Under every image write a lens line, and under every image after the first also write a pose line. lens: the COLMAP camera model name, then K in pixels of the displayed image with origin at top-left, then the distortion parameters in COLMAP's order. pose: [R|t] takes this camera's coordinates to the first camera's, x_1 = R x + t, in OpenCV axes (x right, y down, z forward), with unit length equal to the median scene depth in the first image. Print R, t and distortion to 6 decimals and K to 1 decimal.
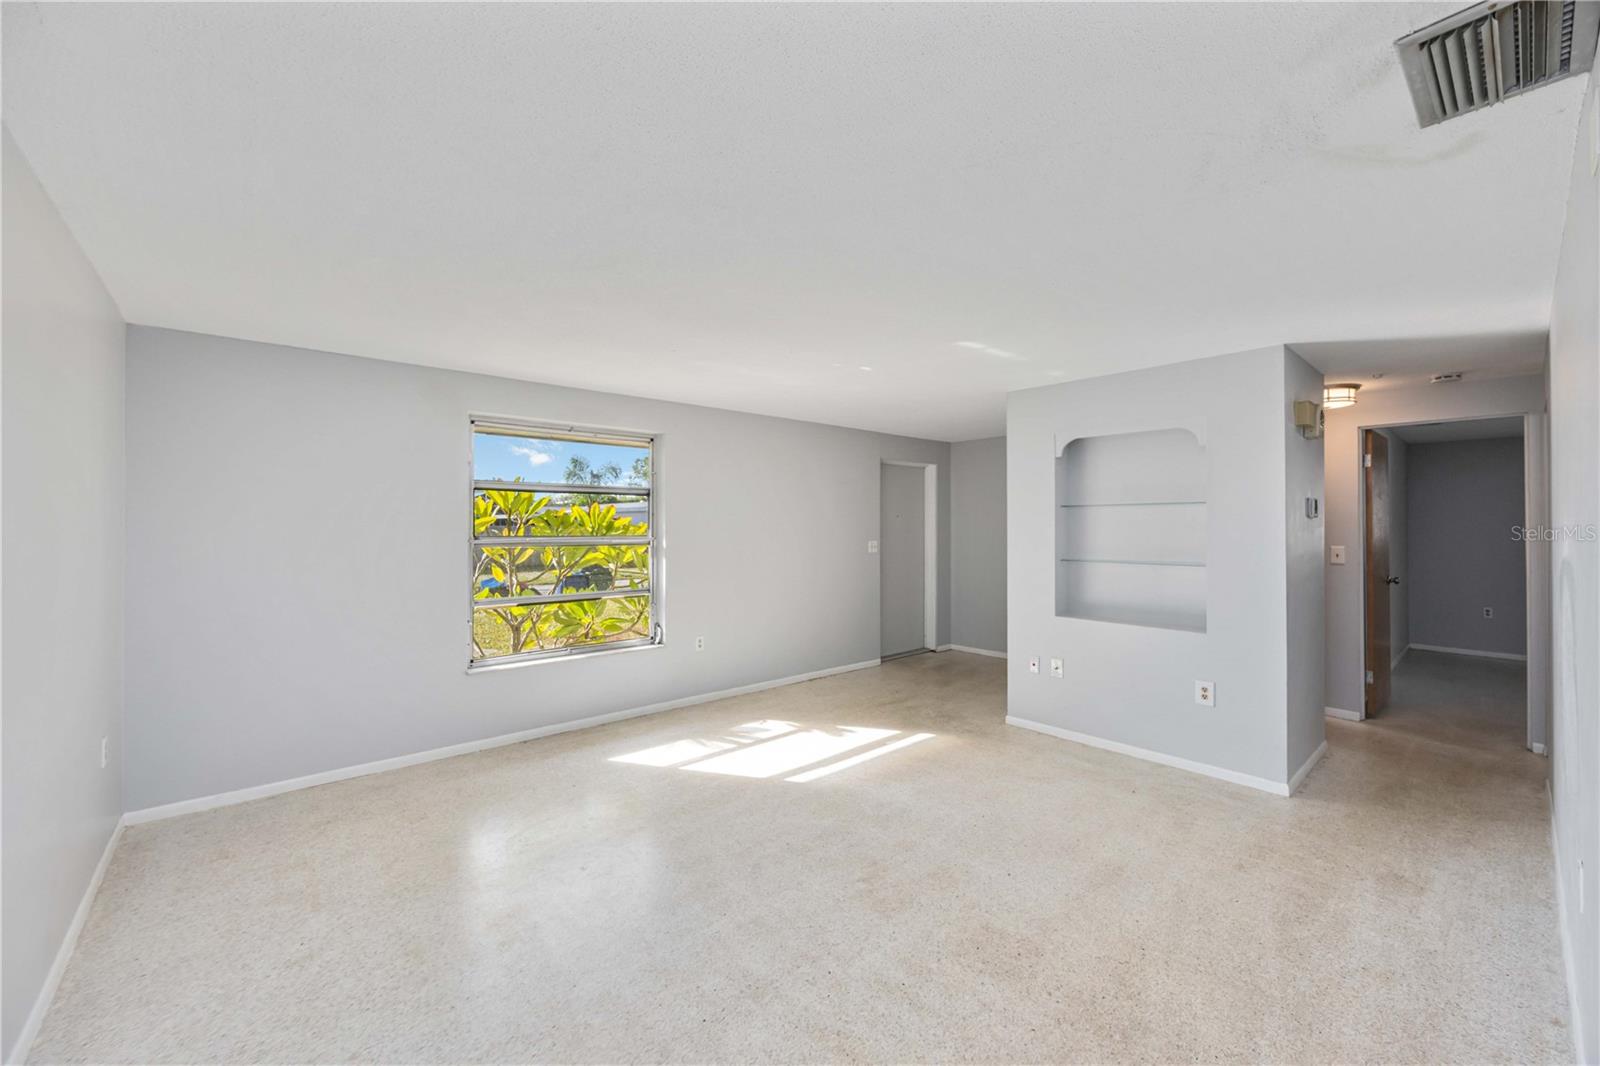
lens RADIAL K [[630.7, 0, 794.1], [0, 630.7, 514.9], [0, 0, 1]] dist [0.000475, 0.000324]
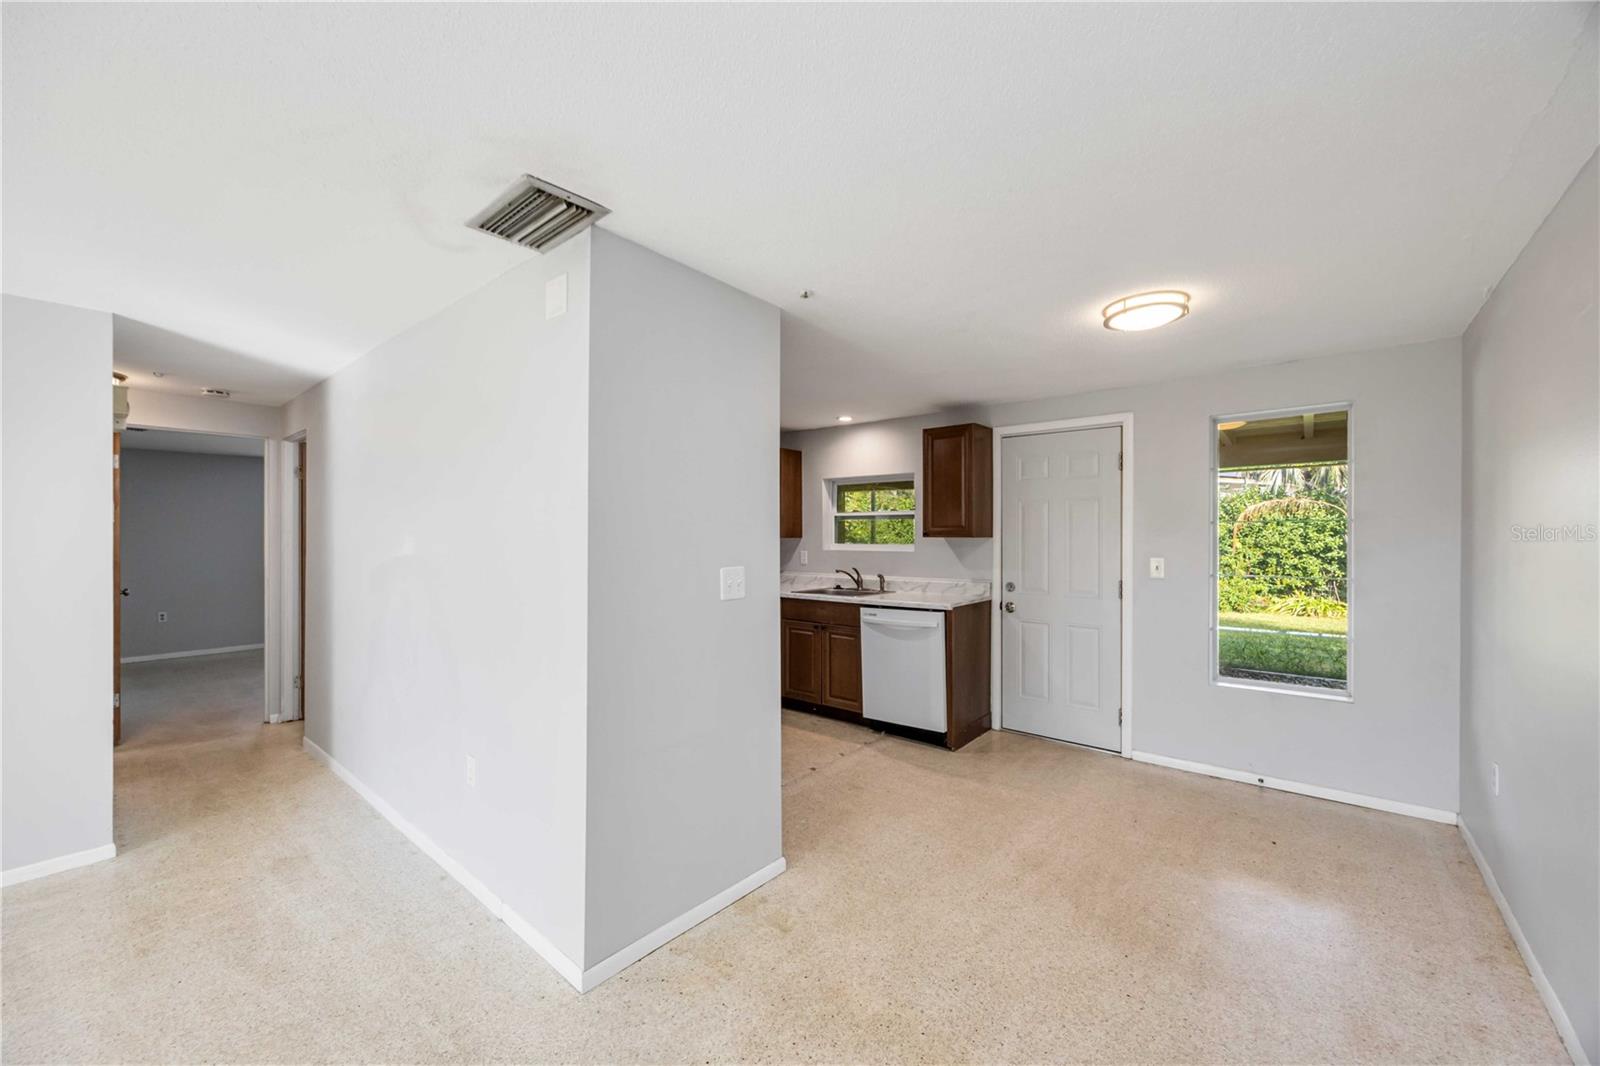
lens RADIAL K [[618.6, 0, 803.7], [0, 618.6, 536.9], [0, 0, 1]] dist [0.000993, 0.000236]
pose [[-0.169912, -0.001470, 0.985458, -0.173448], [-0.019108, 0.999816, -0.001803, 0.007138], [-0.985274, -0.019137, -0.169909, 0.240134]]
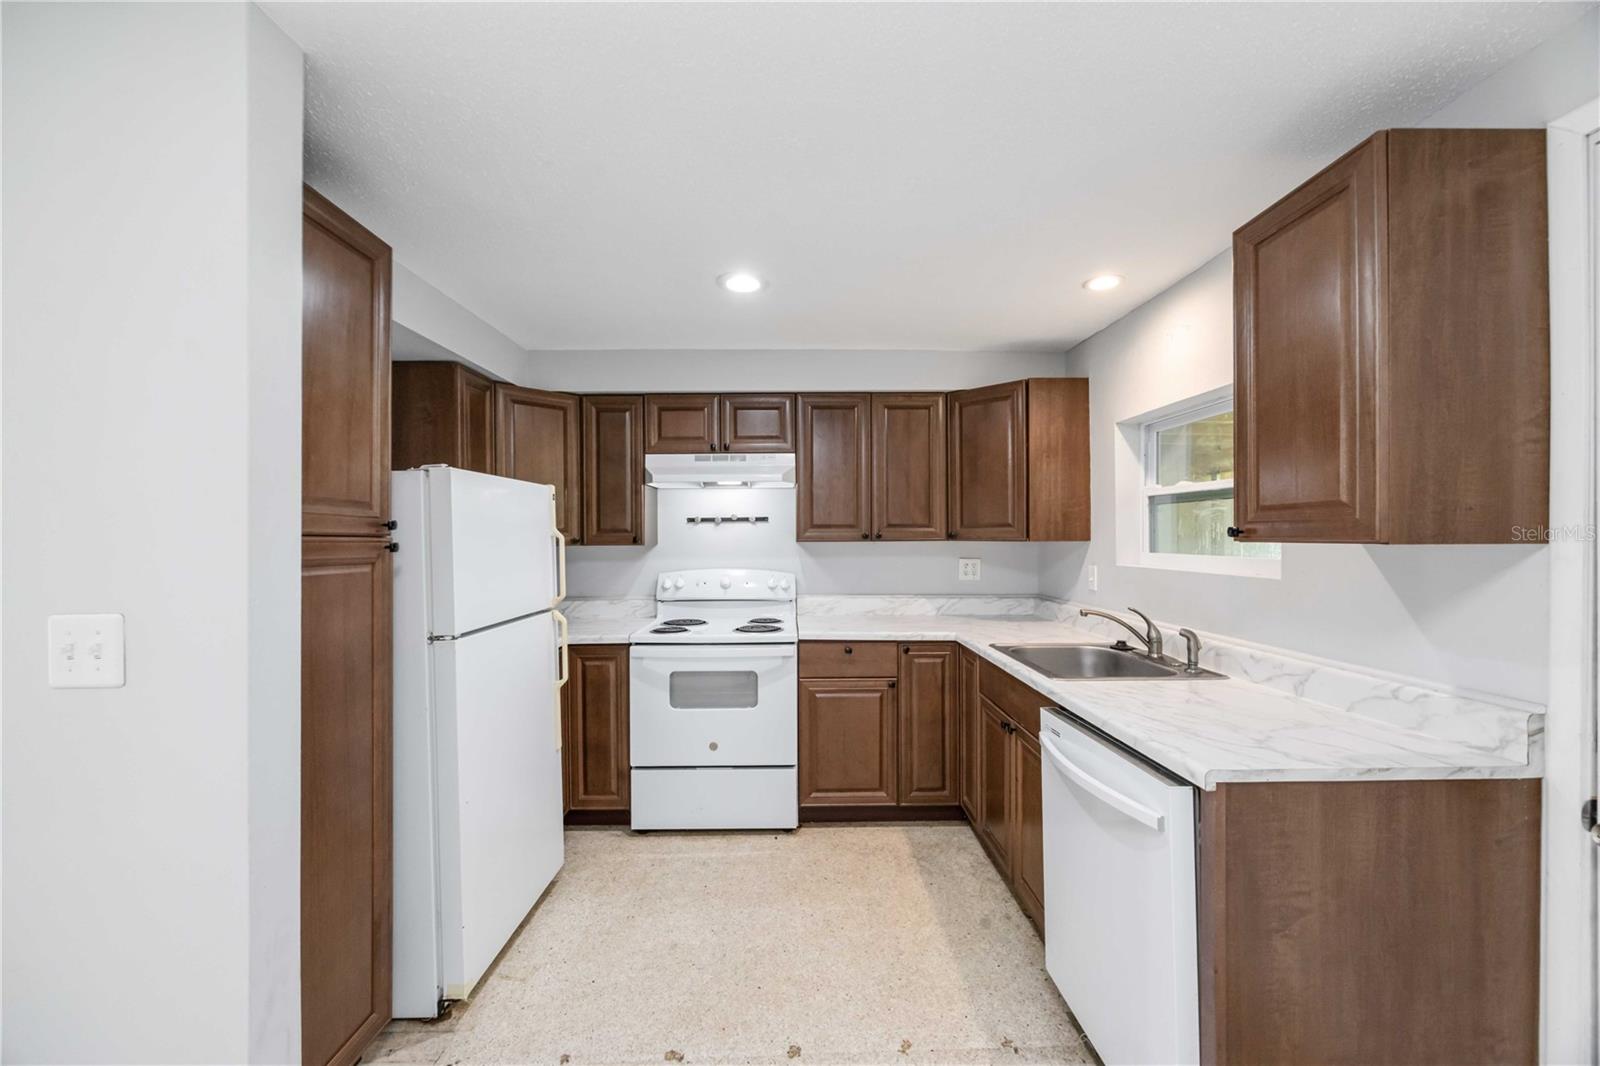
lens RADIAL K [[612.4, 0, 796.2], [0, 612.4, 536.3], [0, 0, 1]] dist [-0.002389, -0.000094]
pose [[0.644800, -0.003079, 0.764345, 0.526583], [-0.009441, 0.999884, 0.011992, -0.006539], [-0.764293, -0.014949, 0.644696, -0.283540]]
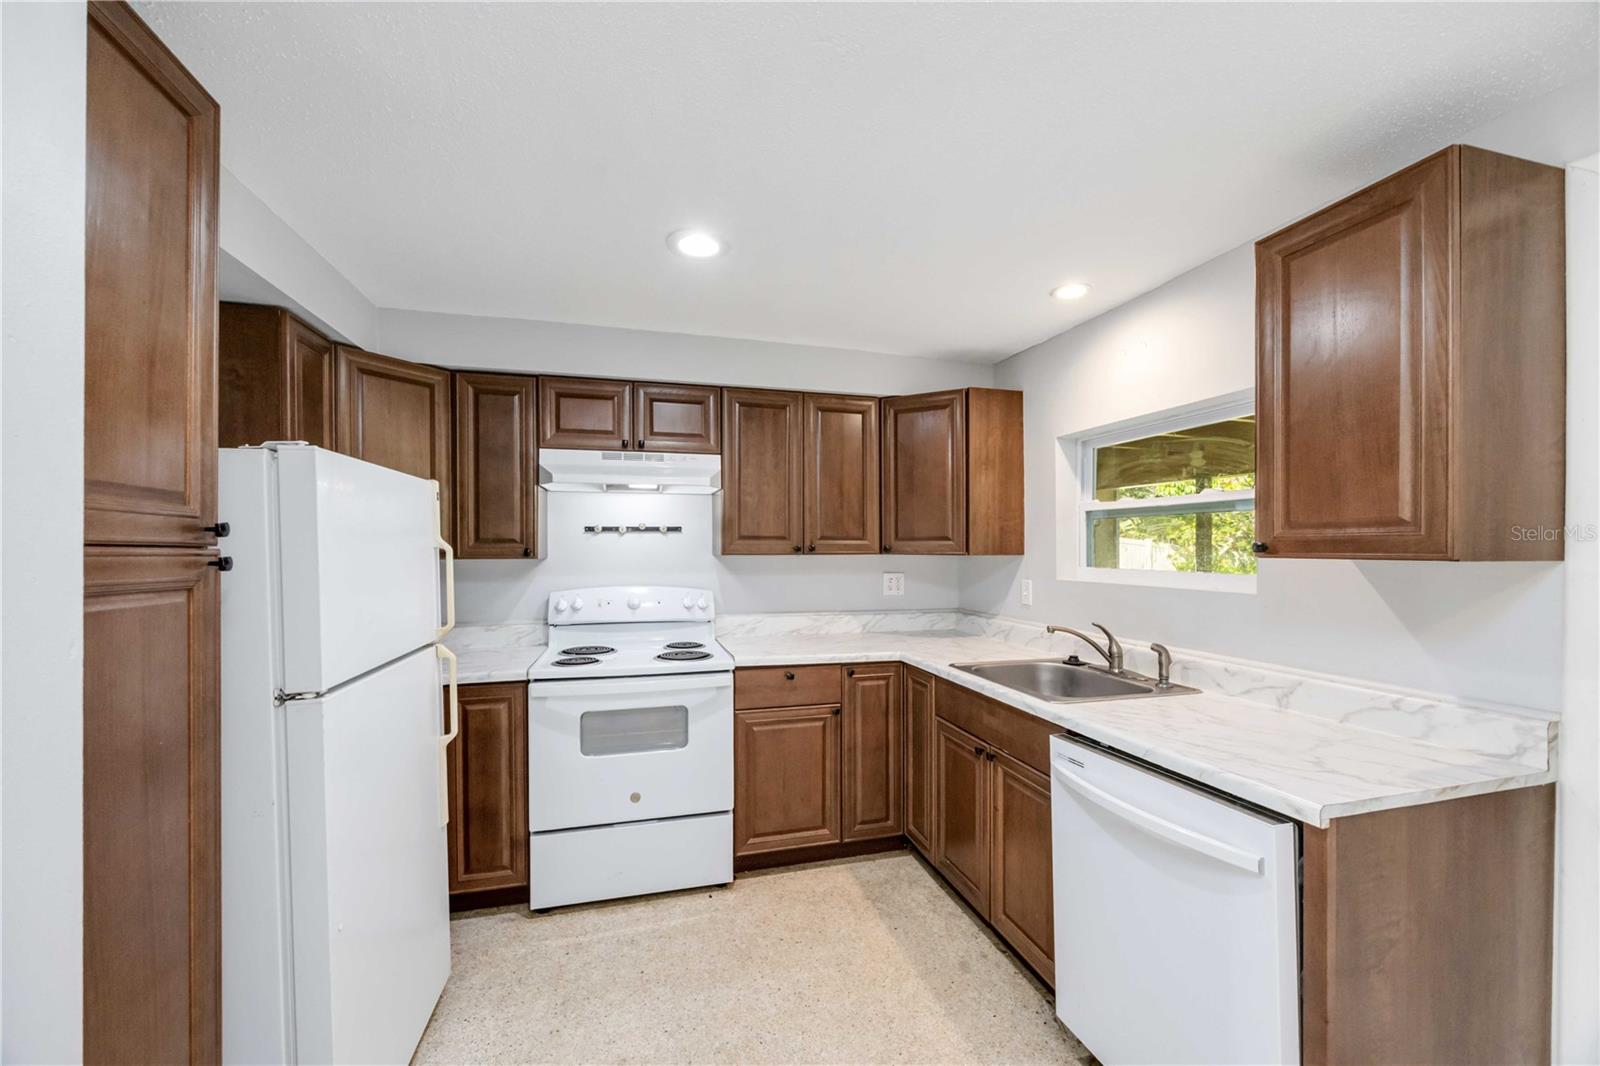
lens RADIAL K [[617.8, 0, 796.2], [0, 617.8, 550.3], [0, 0, 1]] dist [-0.002337, -0.000038]
pose [[0.432932, -0.003149, 0.901421, 0.532233], [-0.017419, 0.999778, 0.011858, -0.004844], [-0.901258, -0.020836, 0.432781, -0.128696]]
